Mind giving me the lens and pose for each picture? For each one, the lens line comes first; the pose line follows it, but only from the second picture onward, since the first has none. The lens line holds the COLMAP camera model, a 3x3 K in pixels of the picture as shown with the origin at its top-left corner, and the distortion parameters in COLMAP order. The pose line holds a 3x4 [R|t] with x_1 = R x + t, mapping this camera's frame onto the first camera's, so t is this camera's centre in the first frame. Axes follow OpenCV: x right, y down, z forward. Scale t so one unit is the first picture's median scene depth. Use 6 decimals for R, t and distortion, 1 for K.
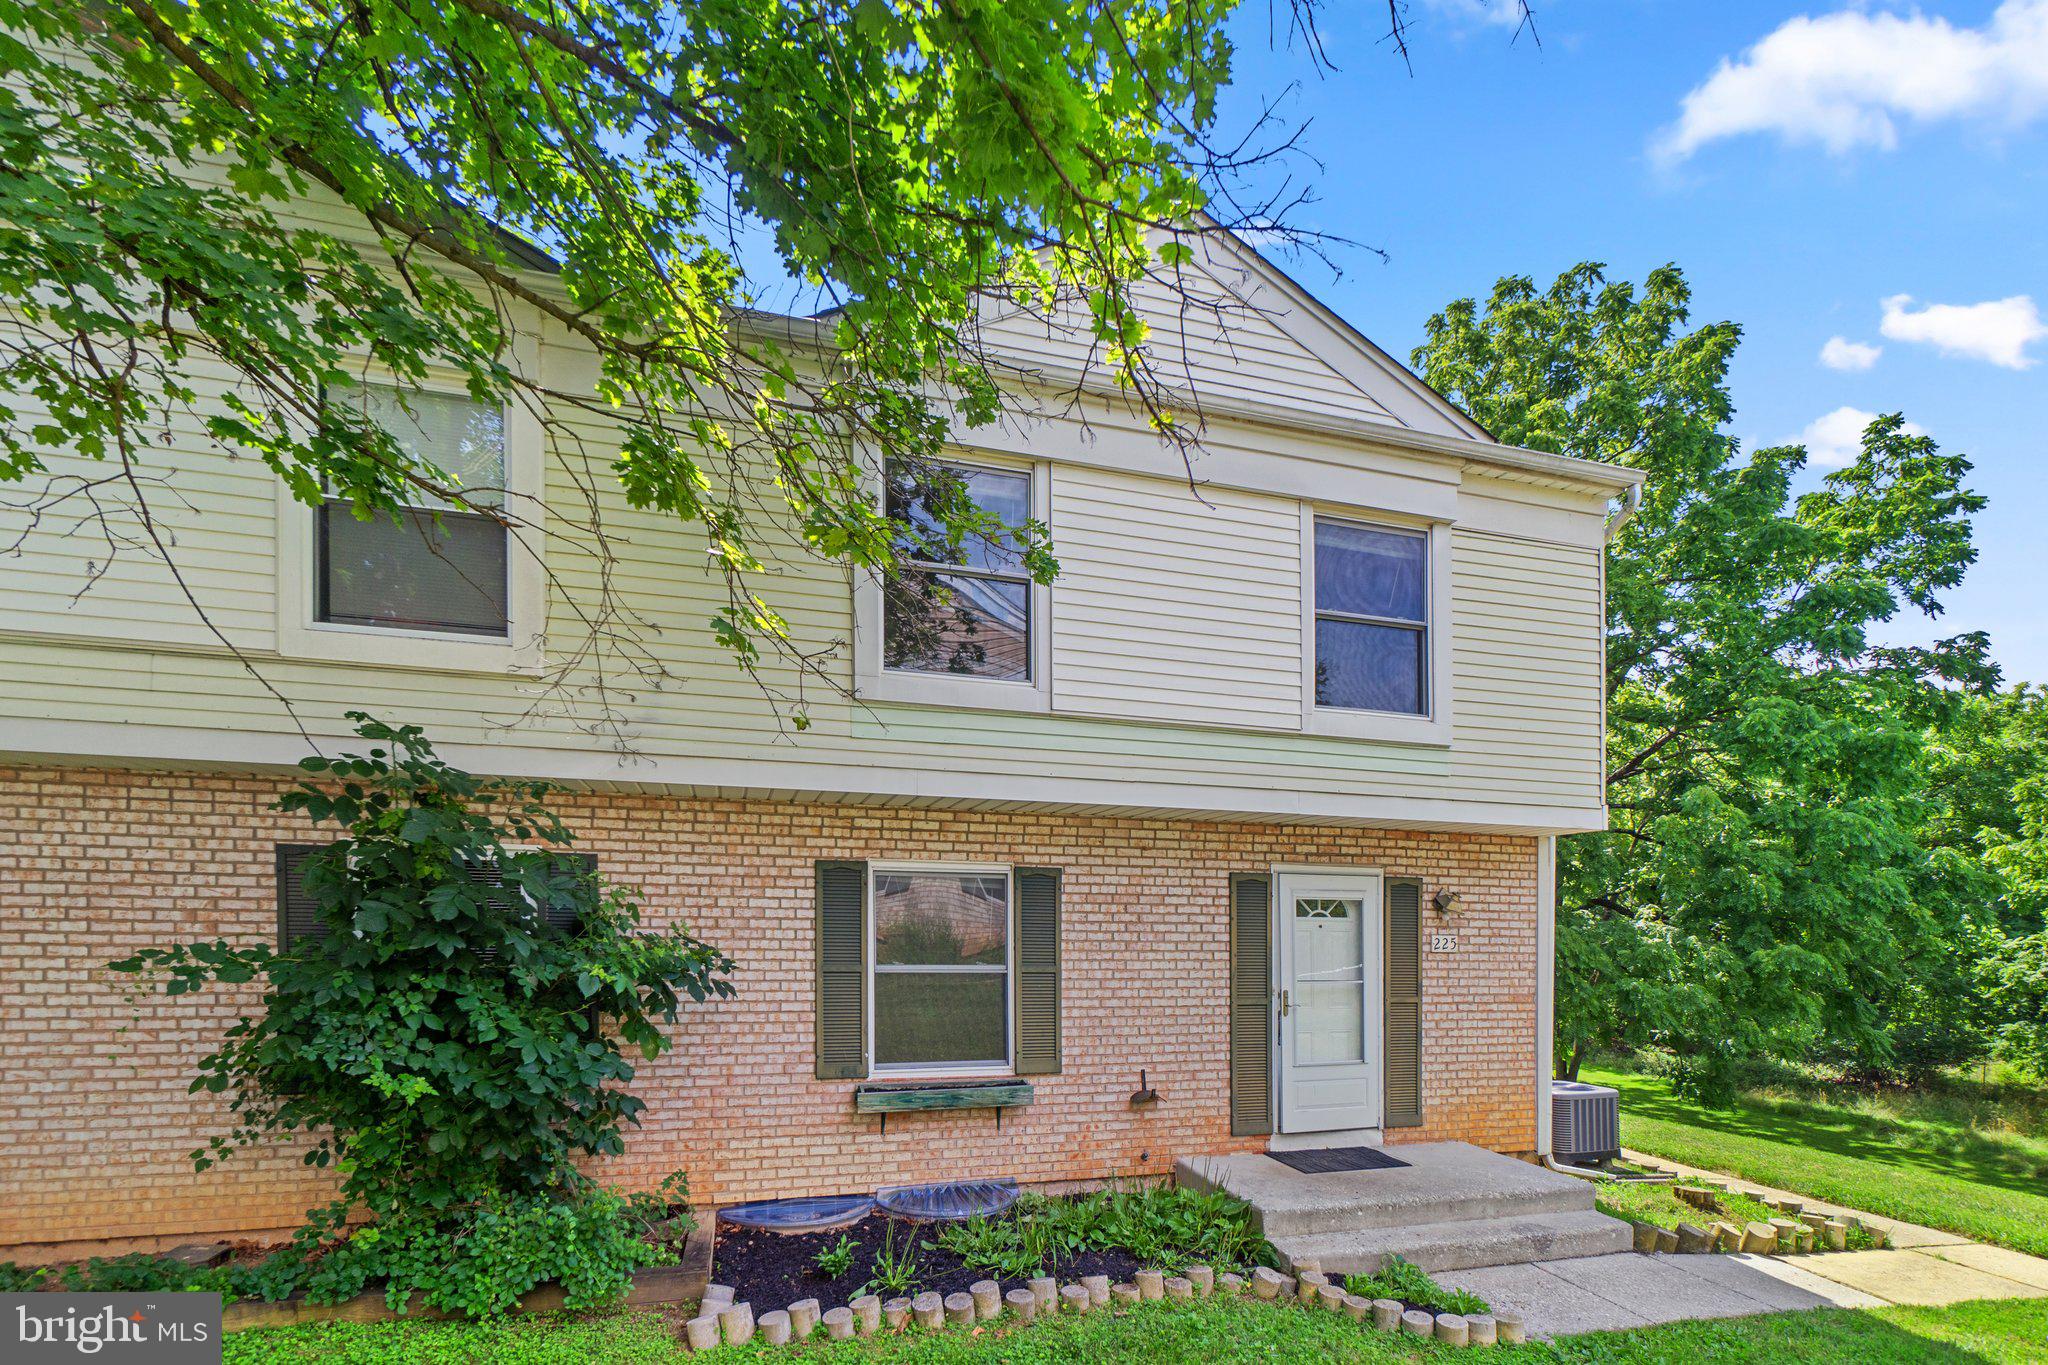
lens RADIAL K [[931.3, 0, 1052.0], [0, 931.3, 924.1], [0, 0, 1]] dist [-0.001334, 0.001410]
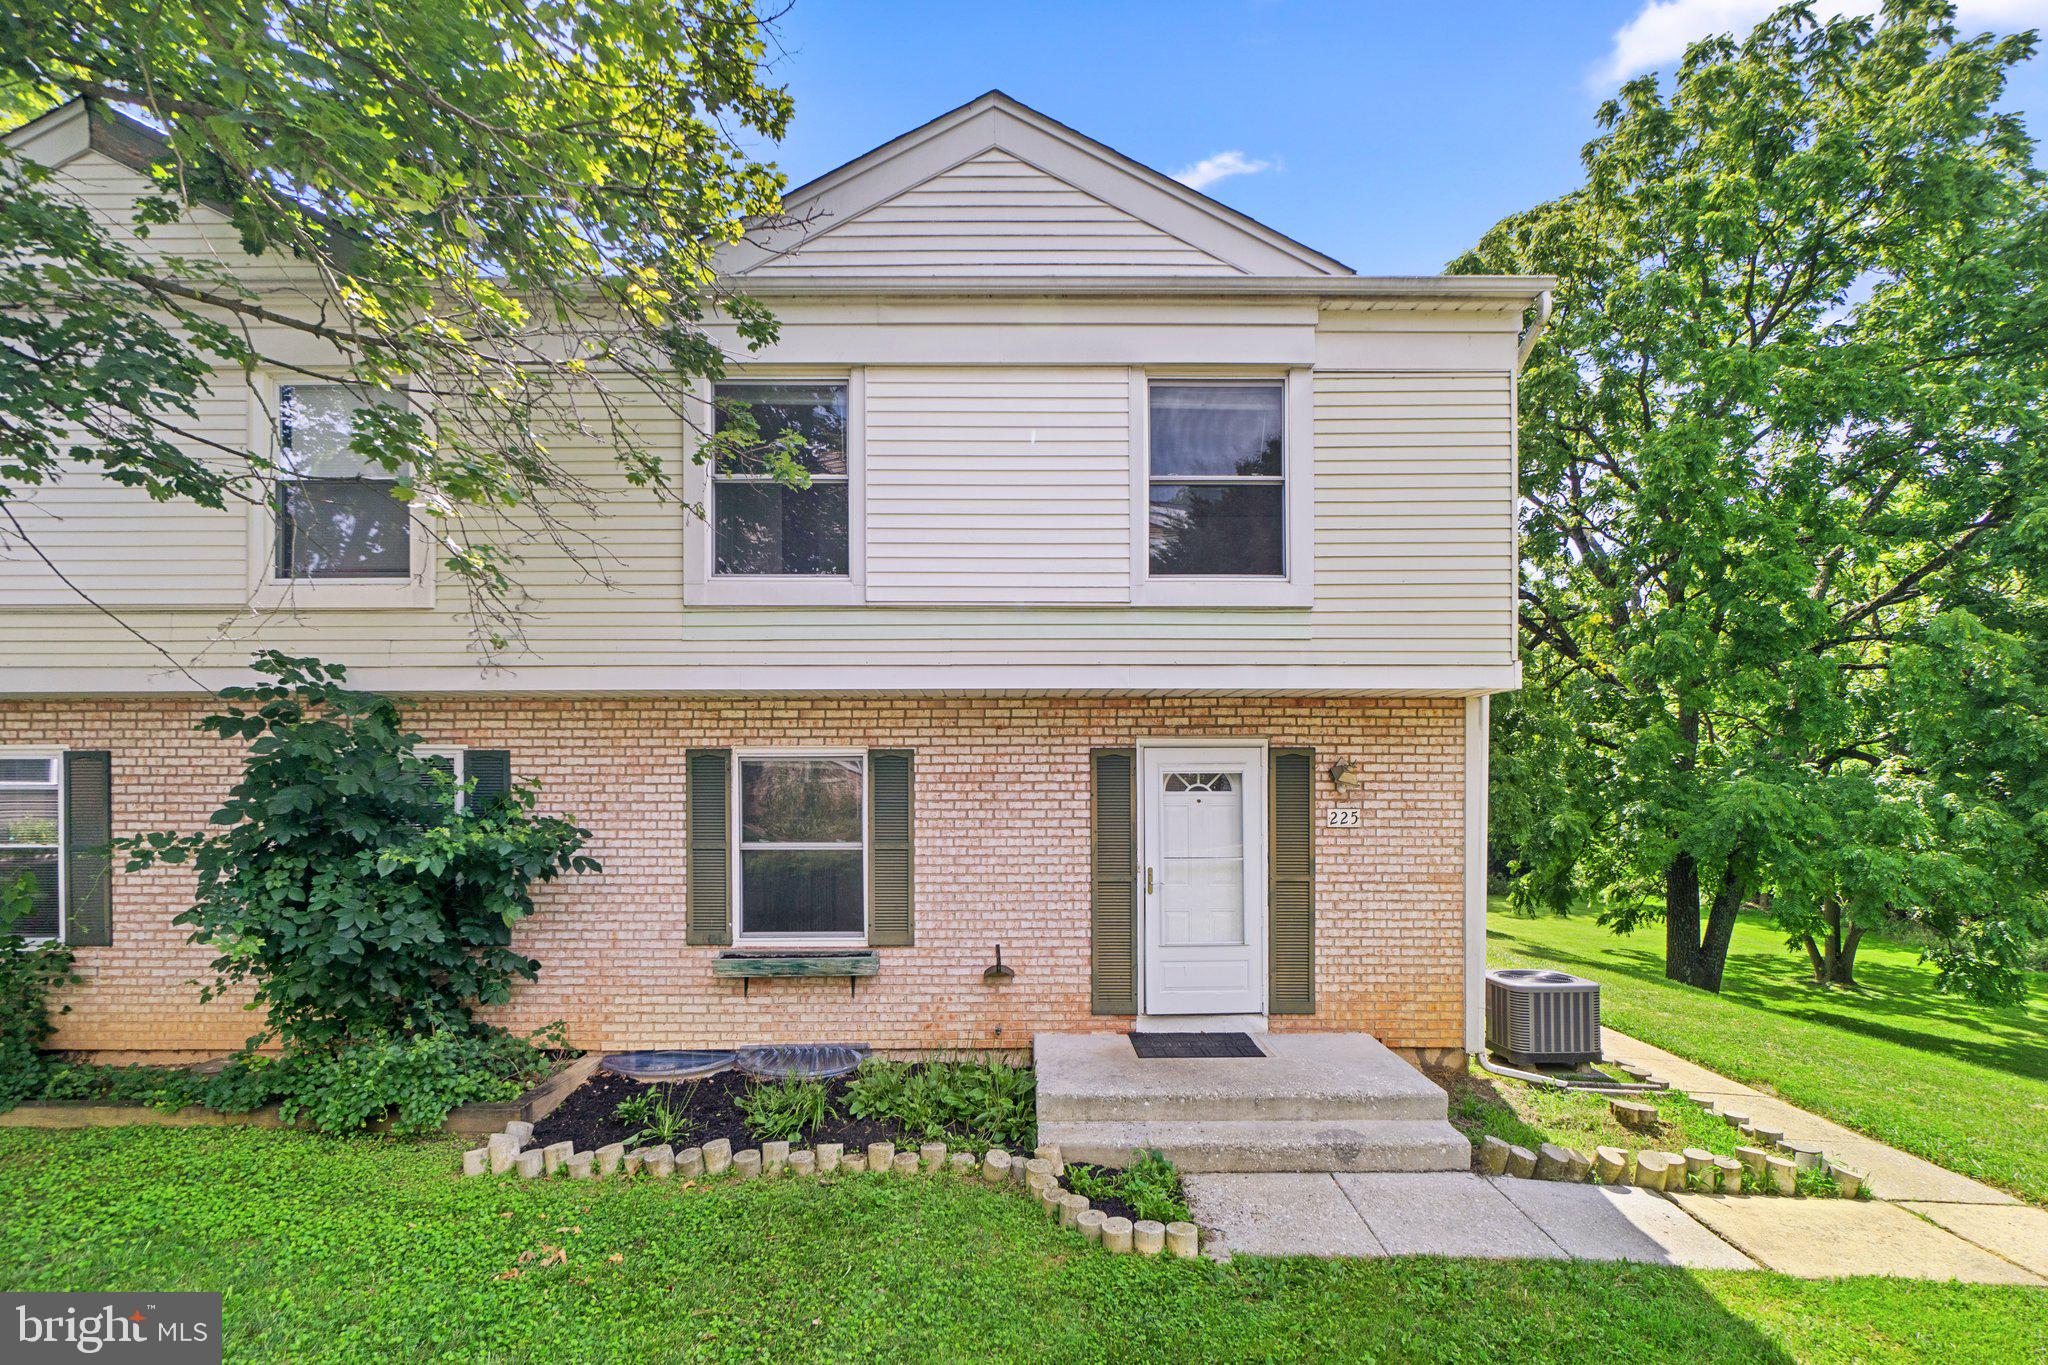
lens RADIAL K [[899.5, 0, 999.0], [0, 899.5, 786.8], [0, 0, 1]] dist [-0.002180, 0.001946]
pose [[0.963611, -0.015393, -0.266866, 0.375166], [0.015341, 0.999880, -0.002281, -0.014921], [0.266869, -0.001896, 0.963731, 0.054215]]
